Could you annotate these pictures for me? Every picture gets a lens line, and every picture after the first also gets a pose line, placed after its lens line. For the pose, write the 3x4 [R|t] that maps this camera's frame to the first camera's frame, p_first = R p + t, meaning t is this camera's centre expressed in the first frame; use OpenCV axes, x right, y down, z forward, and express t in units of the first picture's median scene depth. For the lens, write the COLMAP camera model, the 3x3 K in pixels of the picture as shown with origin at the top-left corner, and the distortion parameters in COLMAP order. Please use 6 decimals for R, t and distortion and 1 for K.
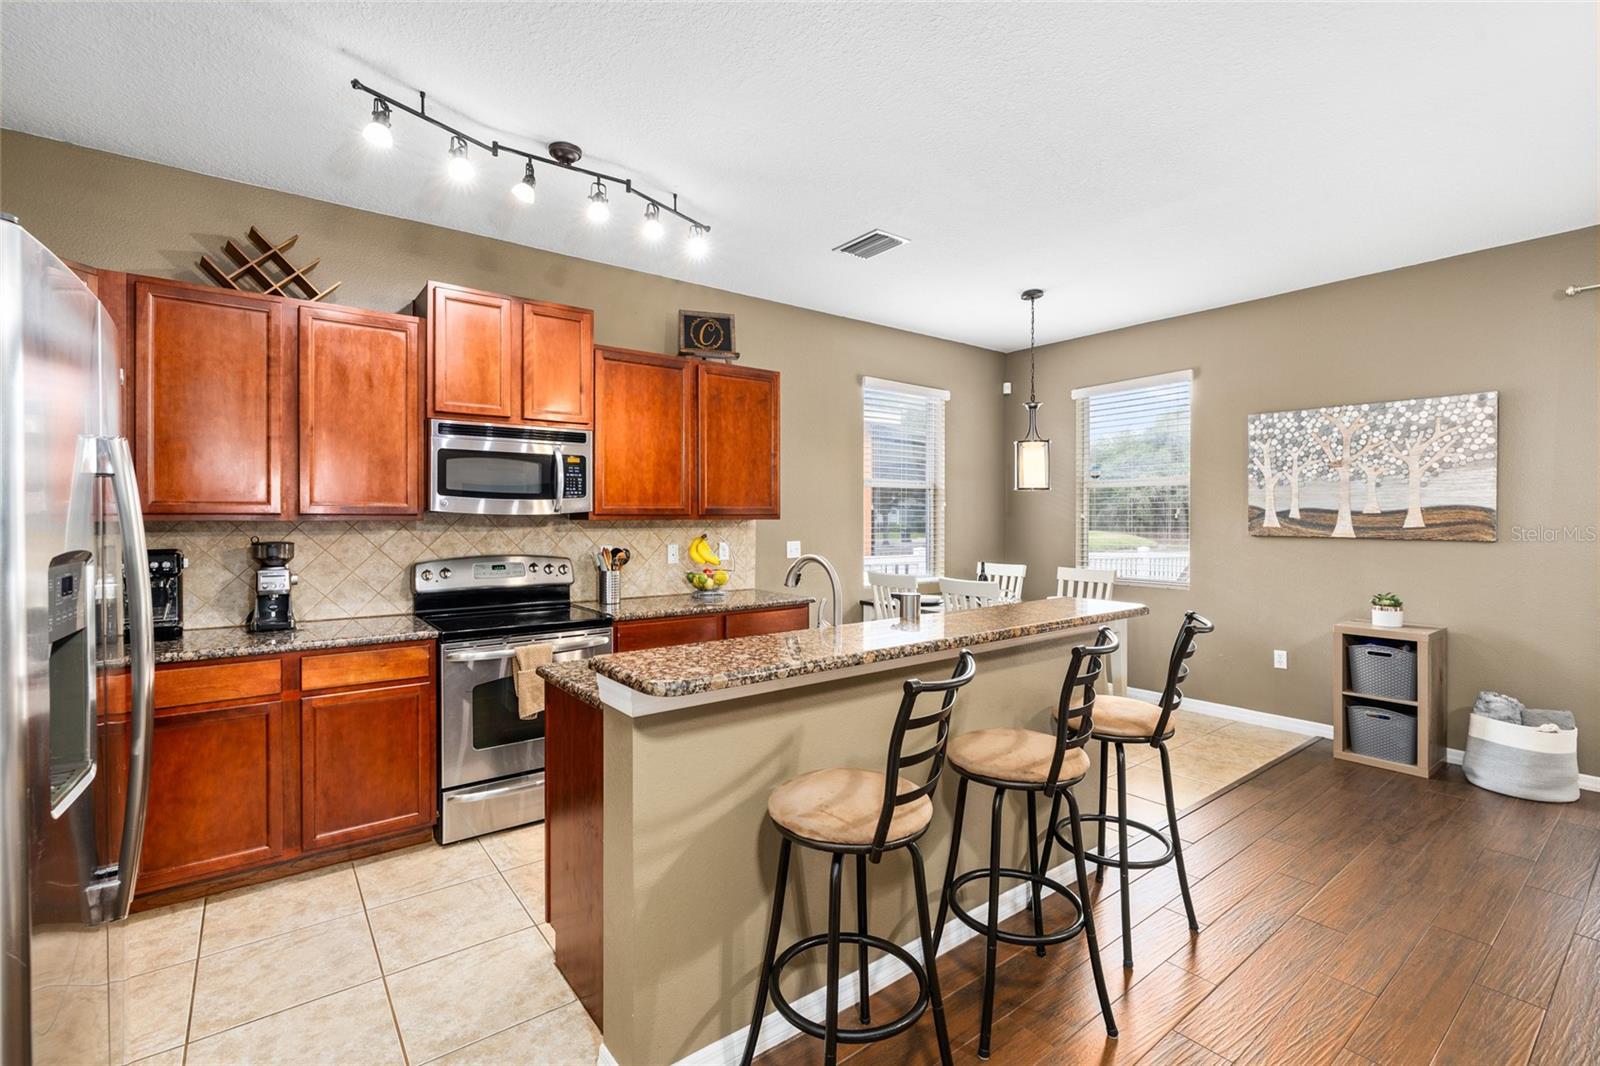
lens RADIAL K [[713.8, 0, 797.4], [0, 713.8, 521.7], [0, 0, 1]] dist [-0.012565, 0.003609]
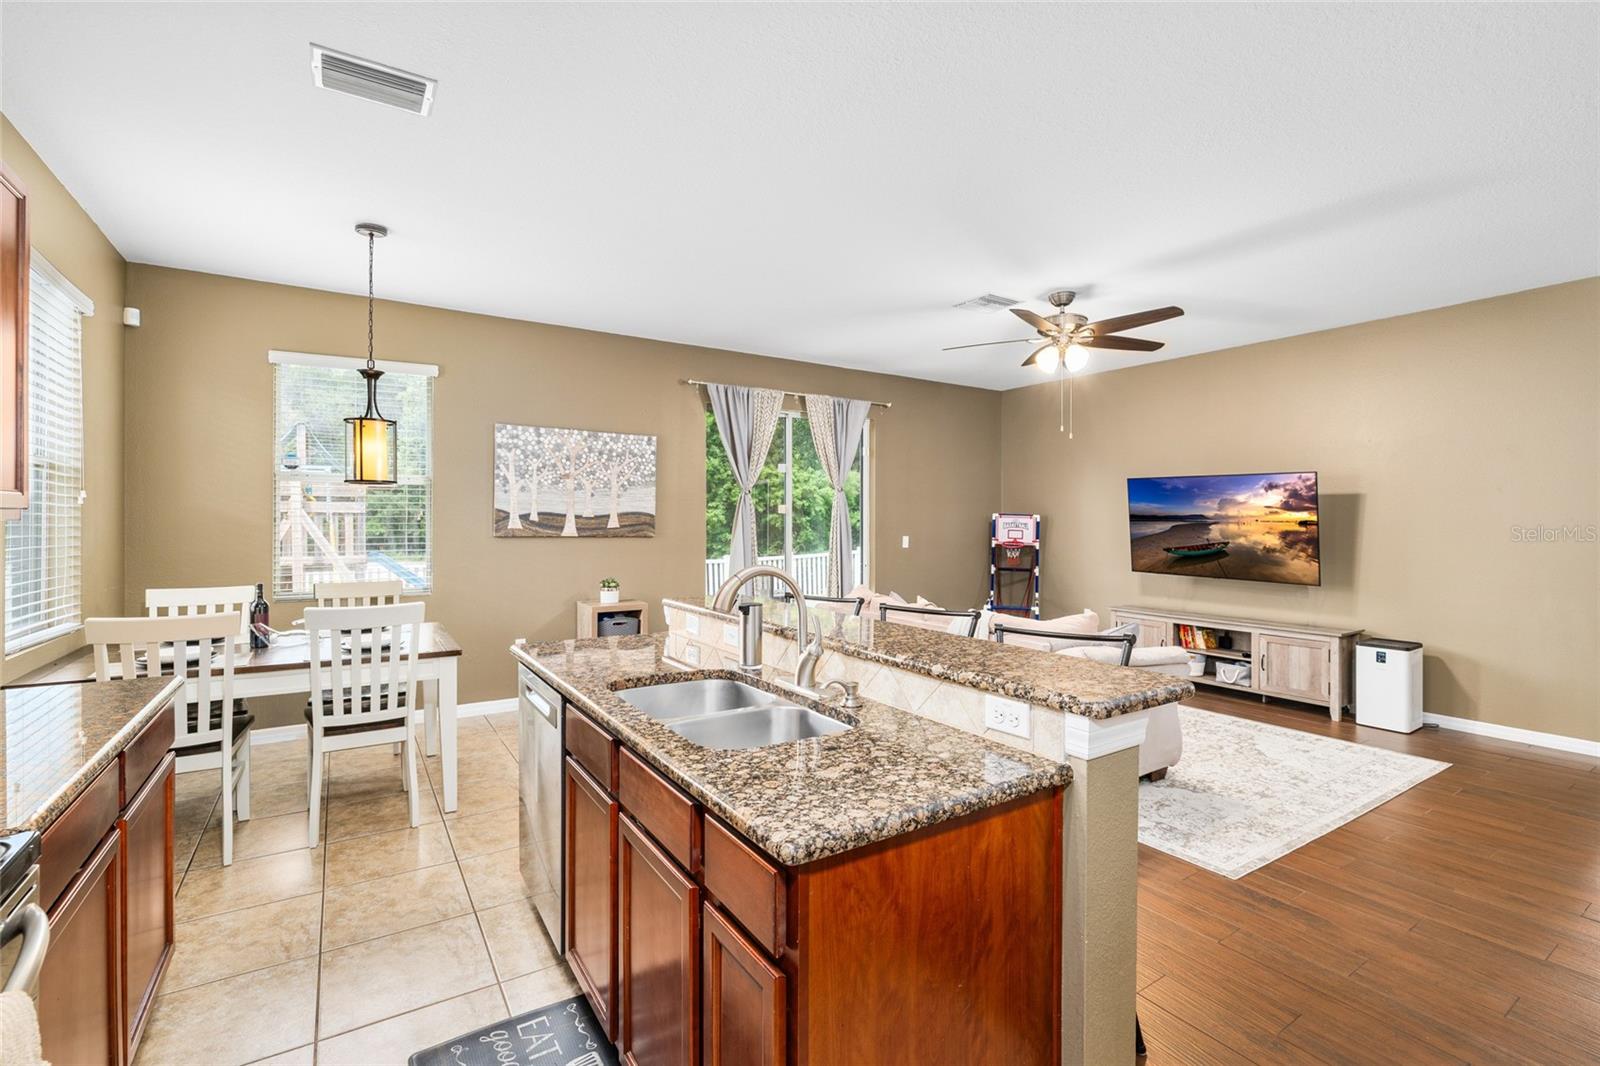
lens RADIAL K [[713.8, 0, 795.4], [0, 713.8, 530.6], [0, 0, 1]] dist [-0.012565, 0.003609]
pose [[0.075379, -0.014149, 0.997055, -0.463327], [-0.000259, 0.999899, 0.014209, -0.005955], [-0.997155, -0.001329, 0.075367, 0.552310]]
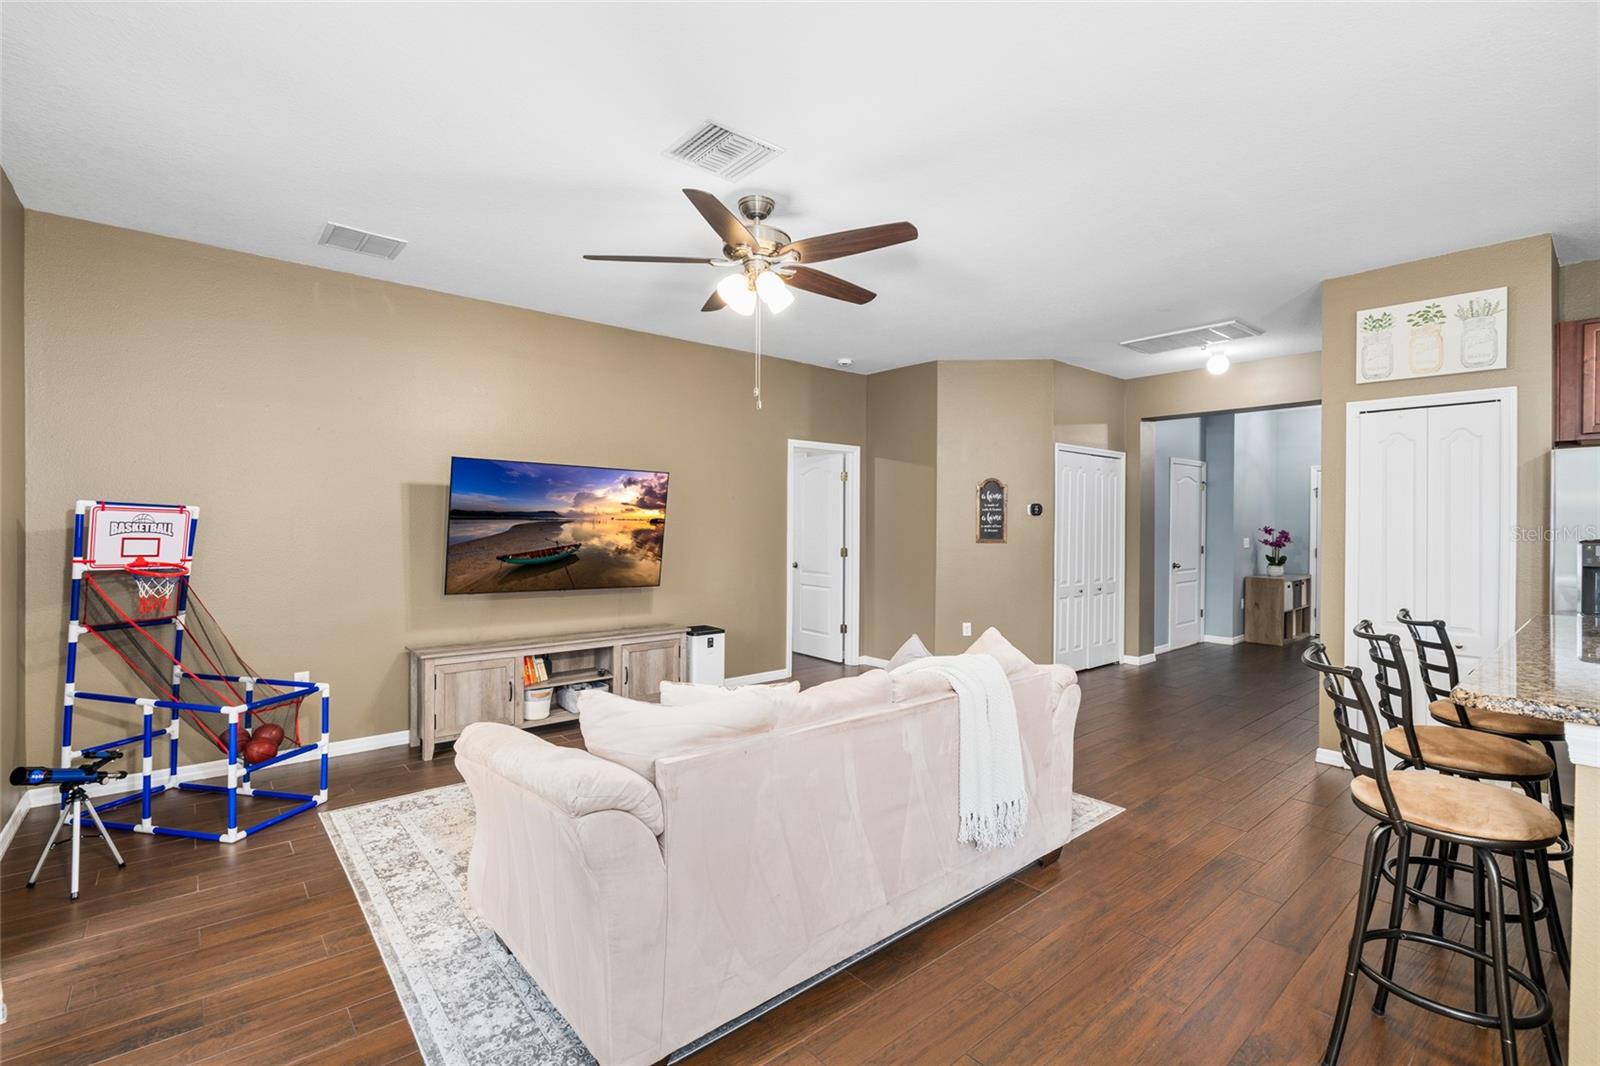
lens RADIAL K [[713.8, 0, 807.8], [0, 713.8, 530.3], [0, 0, 1]] dist [-0.012565, 0.003609]
pose [[-0.997975, -0.004205, -0.063465, 0.683493], [-0.005170, 0.999873, 0.015061, -0.006446], [0.063394, 0.015358, -0.997870, 1.002567]]
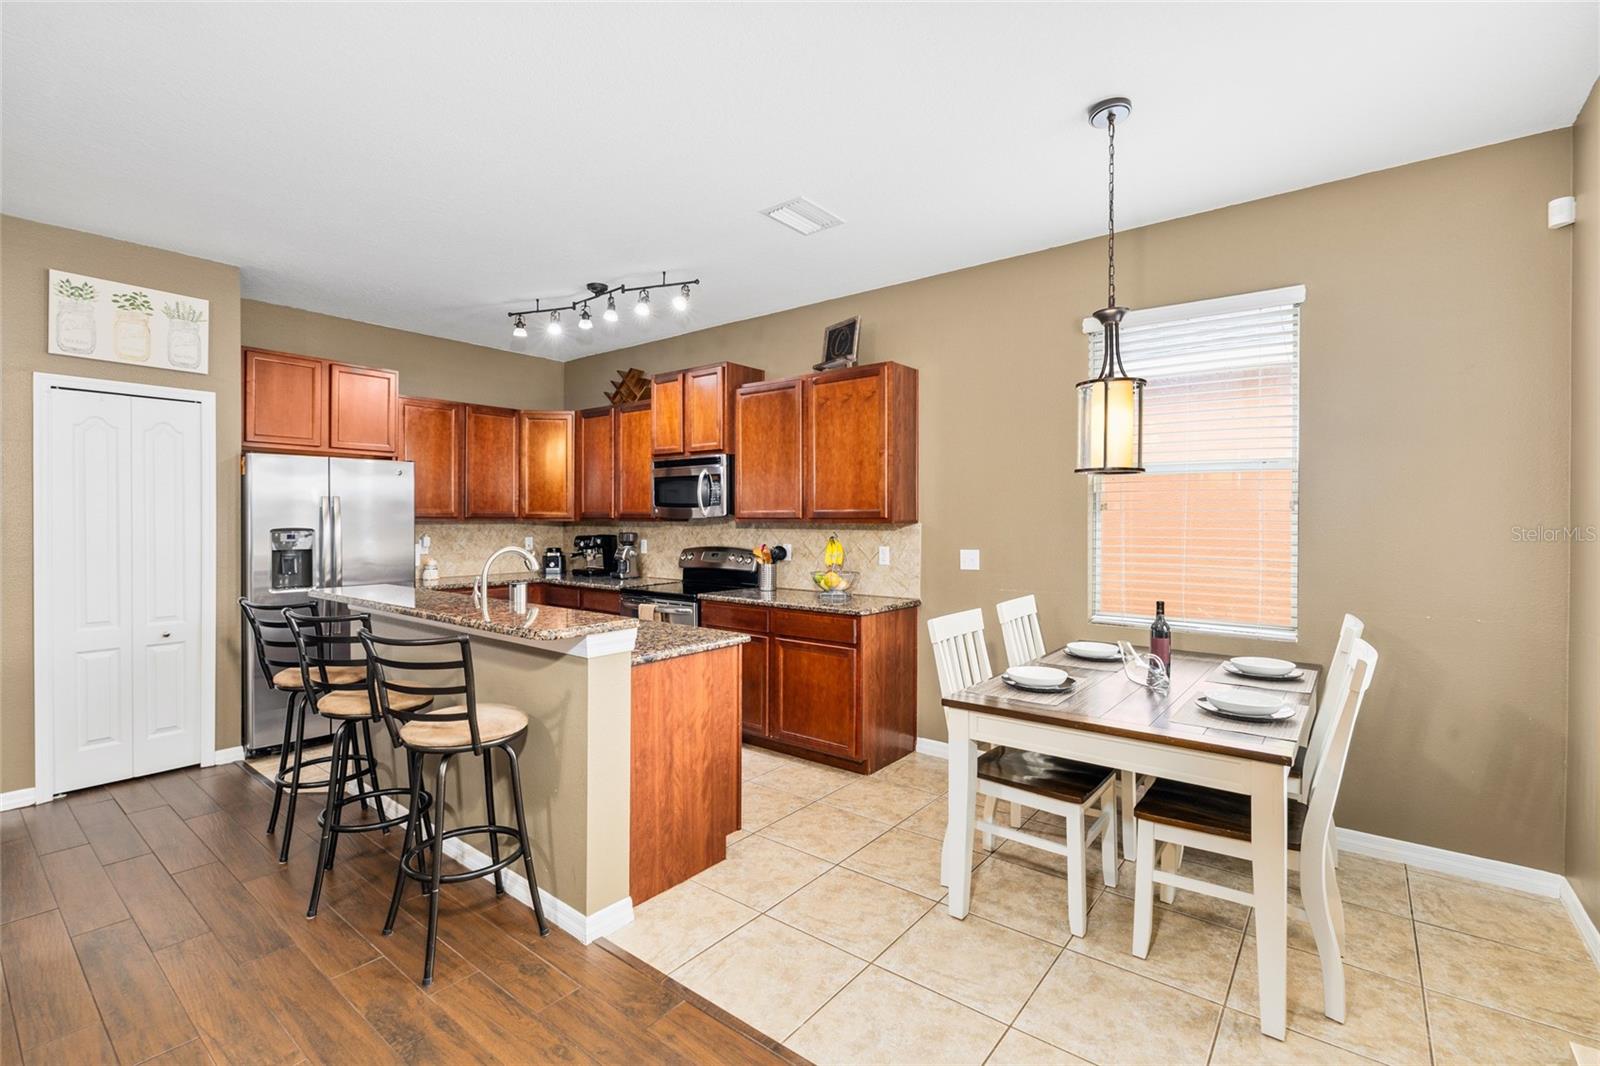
lens RADIAL K [[713.8, 0, 799.9], [0, 713.8, 517.7], [0, 0, 1]] dist [-0.012565, 0.003609]
pose [[0.248005, 0.000381, -0.968759, 0.904284], [-0.008465, 0.999963, -0.001774, -0.008243], [0.968722, 0.008640, 0.247999, 0.722443]]
